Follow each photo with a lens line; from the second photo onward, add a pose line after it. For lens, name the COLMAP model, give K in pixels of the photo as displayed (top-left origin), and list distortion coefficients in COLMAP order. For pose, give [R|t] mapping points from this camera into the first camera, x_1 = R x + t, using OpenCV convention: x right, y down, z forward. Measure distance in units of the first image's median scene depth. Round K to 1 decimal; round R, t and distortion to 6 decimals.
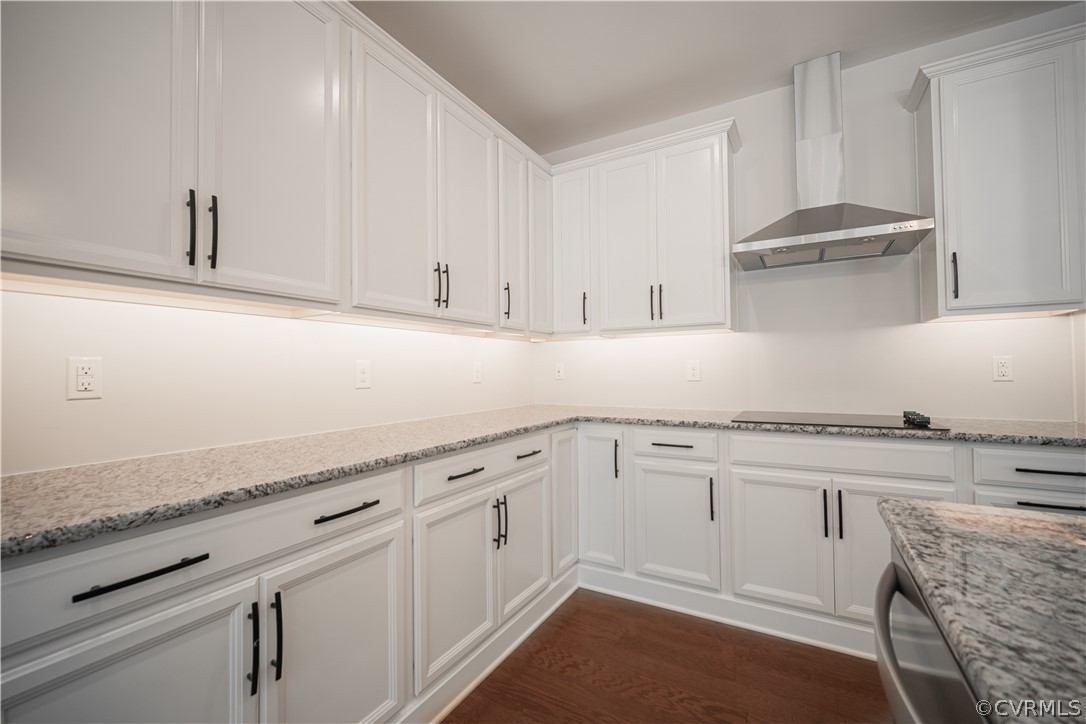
lens RADIAL K [[456.1, 0, 543.0], [0, 456.1, 362.0], [0, 0, 1]] dist [0.023946, 0.000128]
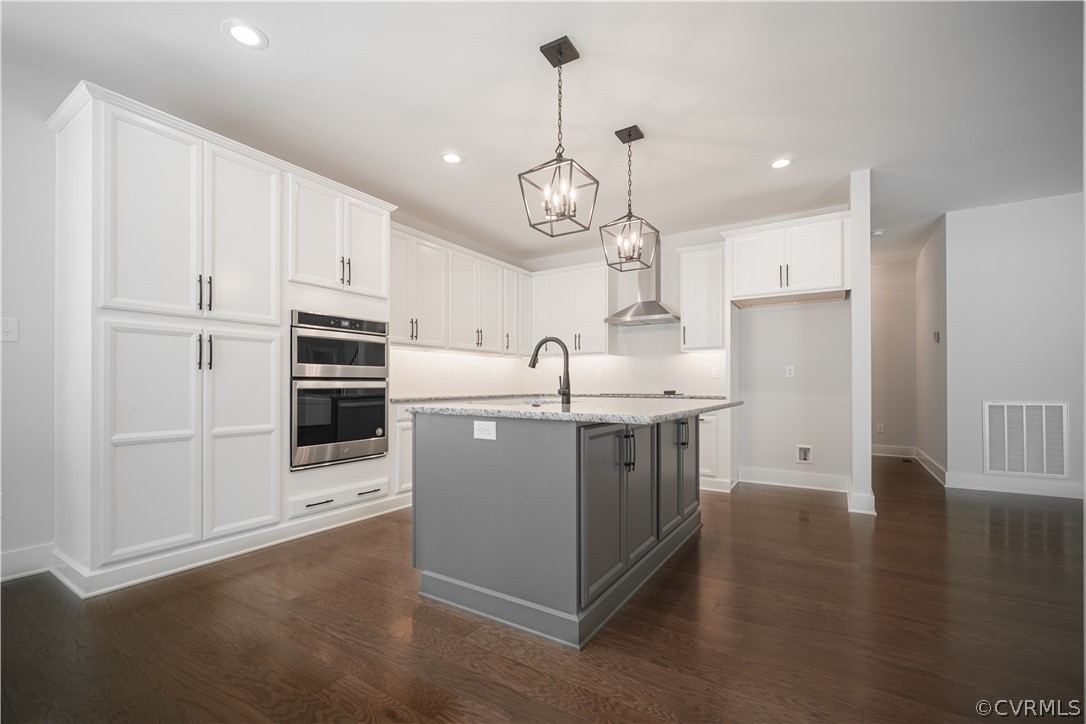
lens RADIAL K [[456.1, 0, 543.0], [0, 456.1, 362.0], [0, 0, 1]] dist [0.023946, 0.000128]
pose [[0.998762, 0.000353, -0.049748, 0.230396], [-0.001970, 0.999471, -0.032452, 0.041636], [0.049710, 0.032510, 0.998234, -1.348258]]
